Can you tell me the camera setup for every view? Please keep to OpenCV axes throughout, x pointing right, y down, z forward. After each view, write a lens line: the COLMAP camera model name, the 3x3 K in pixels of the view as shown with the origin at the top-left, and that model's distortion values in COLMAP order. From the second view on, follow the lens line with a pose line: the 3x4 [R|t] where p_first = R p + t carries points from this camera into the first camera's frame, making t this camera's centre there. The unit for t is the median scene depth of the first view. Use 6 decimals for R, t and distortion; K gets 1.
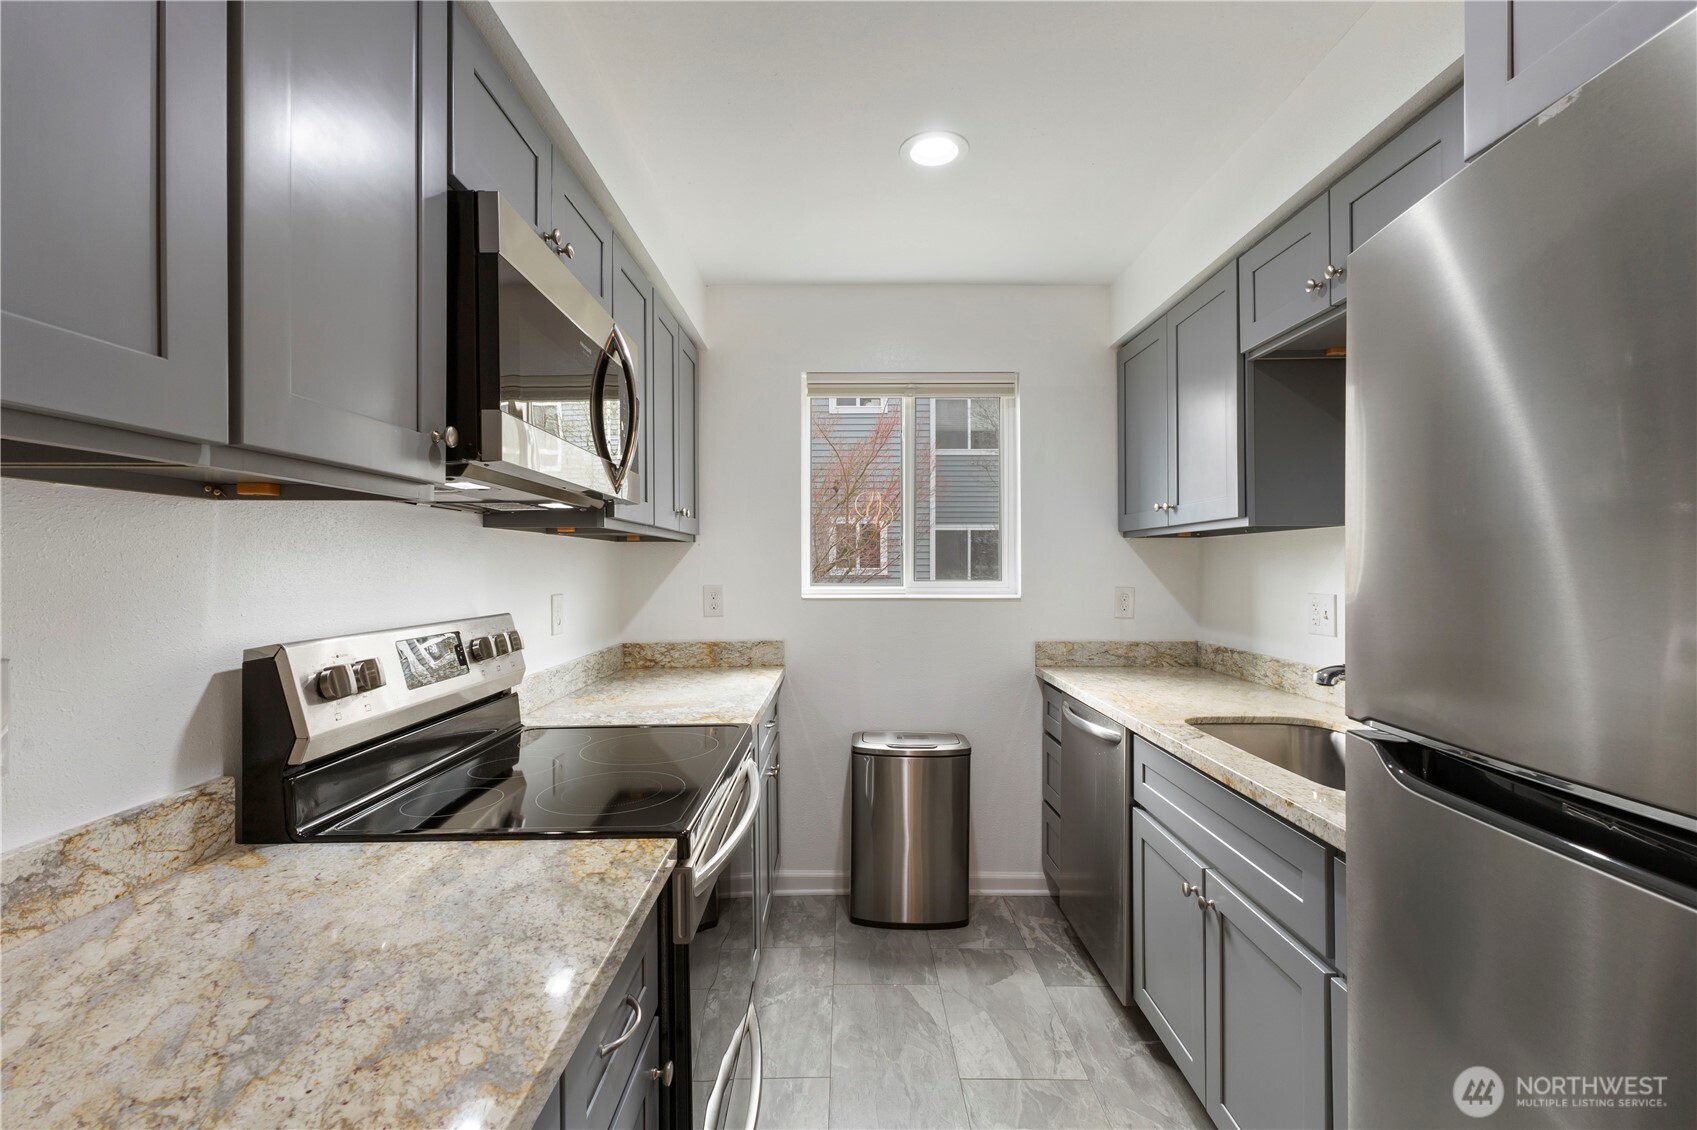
lens RADIAL K [[743.6, 0, 848.3], [0, 743.6, 565.6], [0, 0, 1]] dist [0.011498, -0.003201]
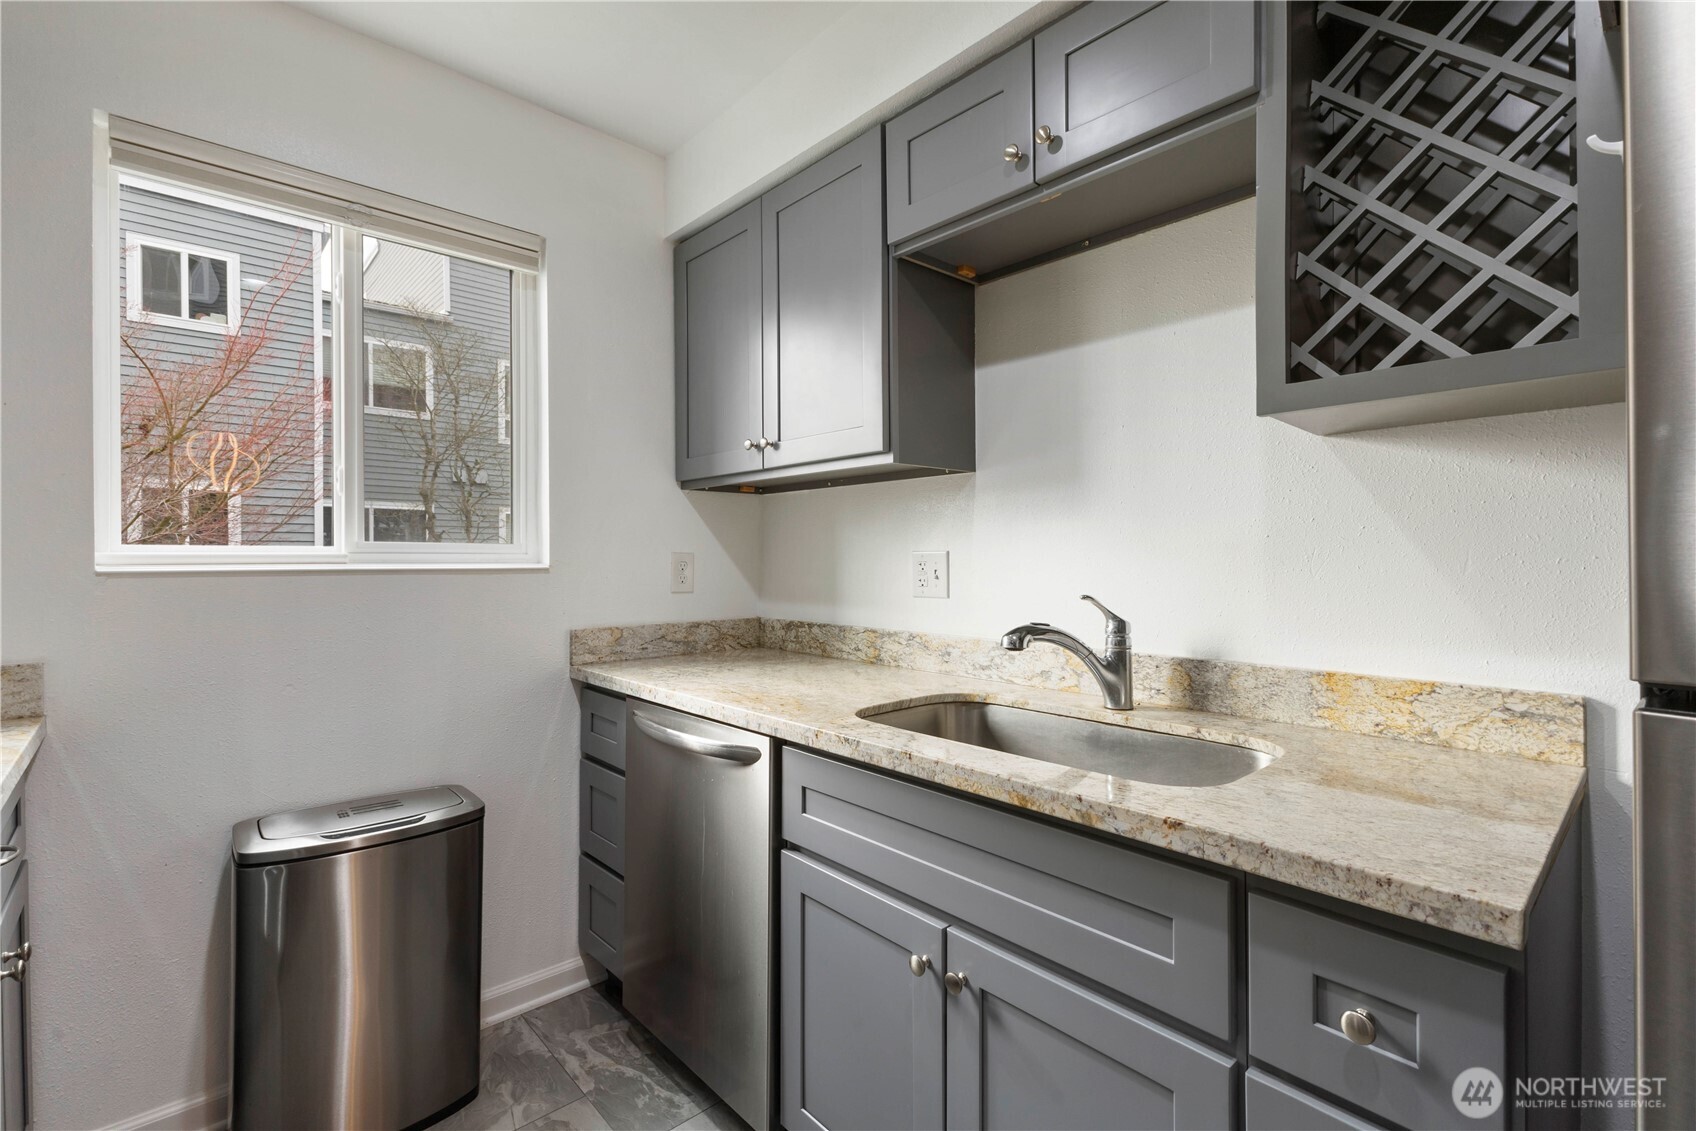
lens RADIAL K [[743.1, 0, 836.9], [0, 743.1, 562.0], [0, 0, 1]] dist [0.011498, -0.003201]
pose [[0.738563, -0.000536, 0.674184, -0.038849], [-0.000371, 0.999999, 0.001202, 0.041727], [-0.674184, -0.001137, 0.738563, 0.351711]]
